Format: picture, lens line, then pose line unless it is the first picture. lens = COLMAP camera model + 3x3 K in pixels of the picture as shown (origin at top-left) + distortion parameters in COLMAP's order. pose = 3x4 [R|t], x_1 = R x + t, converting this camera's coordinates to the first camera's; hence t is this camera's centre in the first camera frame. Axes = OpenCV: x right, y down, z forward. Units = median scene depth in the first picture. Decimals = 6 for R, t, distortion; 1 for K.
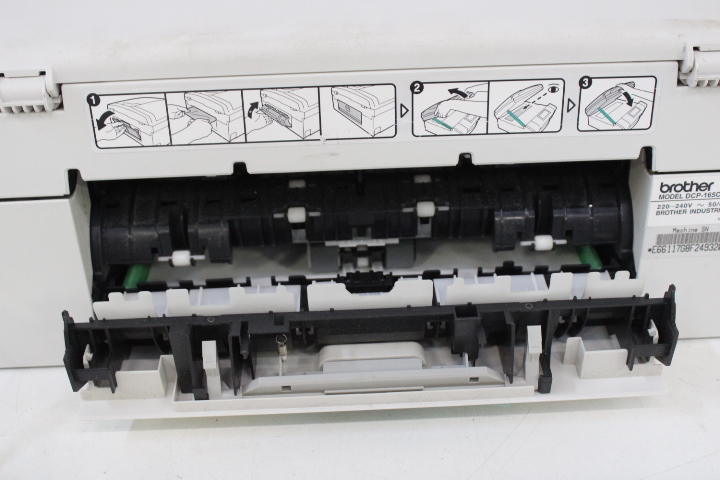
lens RADIAL K [[890.3, 0, 359.7], [0, 890.3, 233.1], [0, 0, 1]] dist [-0.073876, 0.000000]
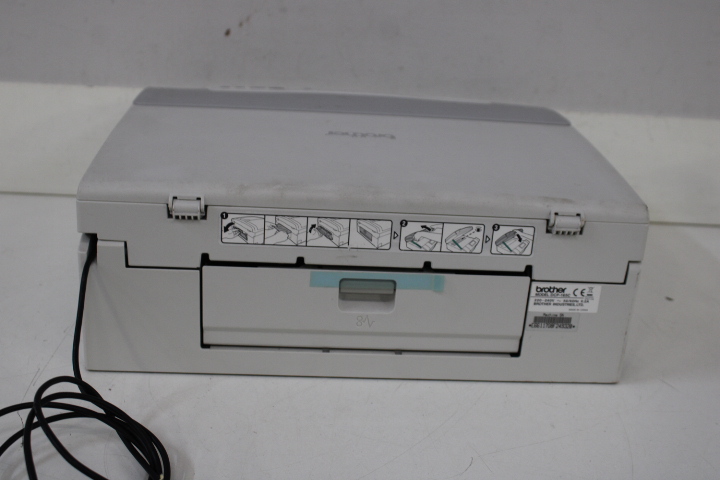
lens RADIAL K [[934.7, 0, 341.8], [0, 934.7, 223.5], [0, 0, 1]] dist [-0.102303, 0.000000]
pose [[0.996341, 0.077868, 0.035239, -0.128439], [-0.072163, 0.987323, -0.141369, 0.114981], [-0.045800, 0.138308, 0.989330, -0.879006]]
